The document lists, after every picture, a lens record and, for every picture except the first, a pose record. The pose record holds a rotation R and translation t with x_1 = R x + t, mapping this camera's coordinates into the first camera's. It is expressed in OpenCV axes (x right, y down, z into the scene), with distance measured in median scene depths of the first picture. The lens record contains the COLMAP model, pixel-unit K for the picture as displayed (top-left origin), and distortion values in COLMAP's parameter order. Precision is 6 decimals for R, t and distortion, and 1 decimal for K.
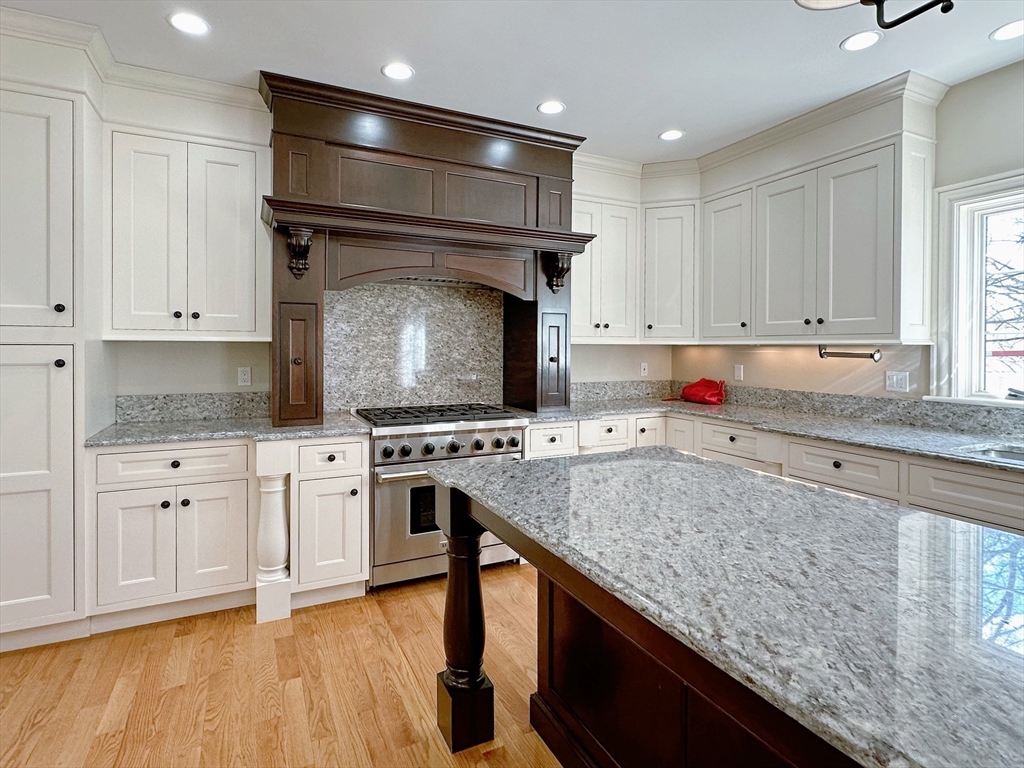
lens RADIAL K [[556.5, 0, 517.3], [0, 556.5, 356.3], [0, 0, 1]] dist [-0.004202, 0.002316]
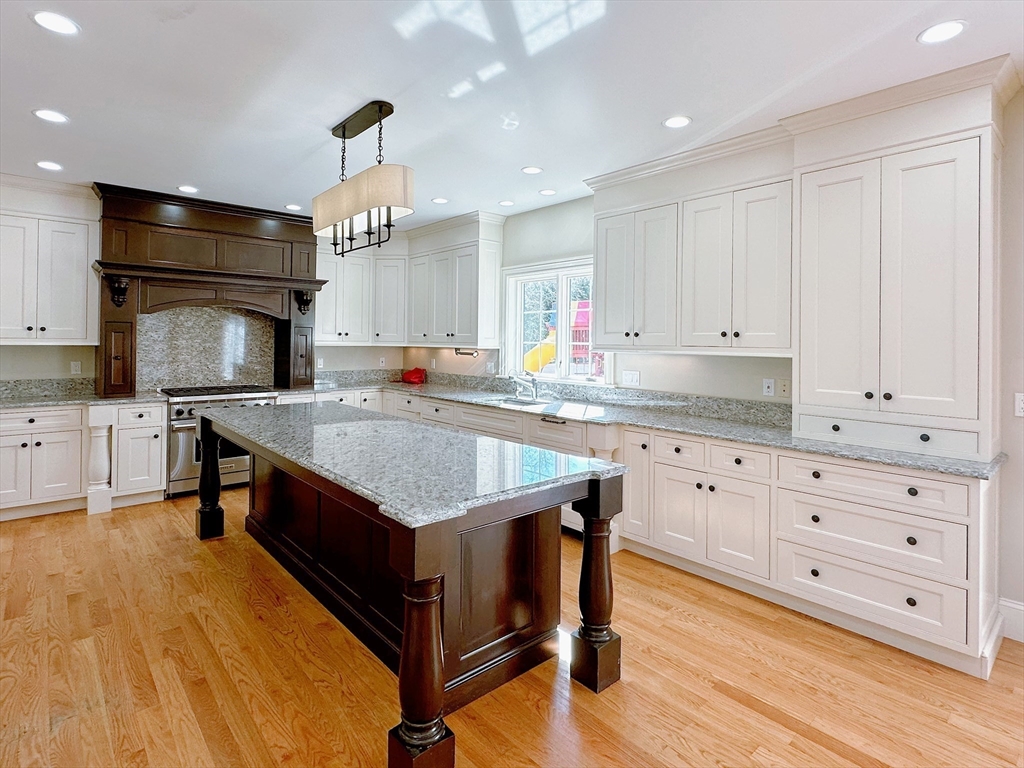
lens RADIAL K [[556.5, 0, 528.8], [0, 556.5, 341.8], [0, 0, 1]] dist [-0.004202, 0.002316]
pose [[0.963408, 0.005617, 0.267980, 0.327125], [-0.001918, 0.999899, -0.014061, -0.017235], [-0.268032, 0.013033, 0.963322, -0.887794]]
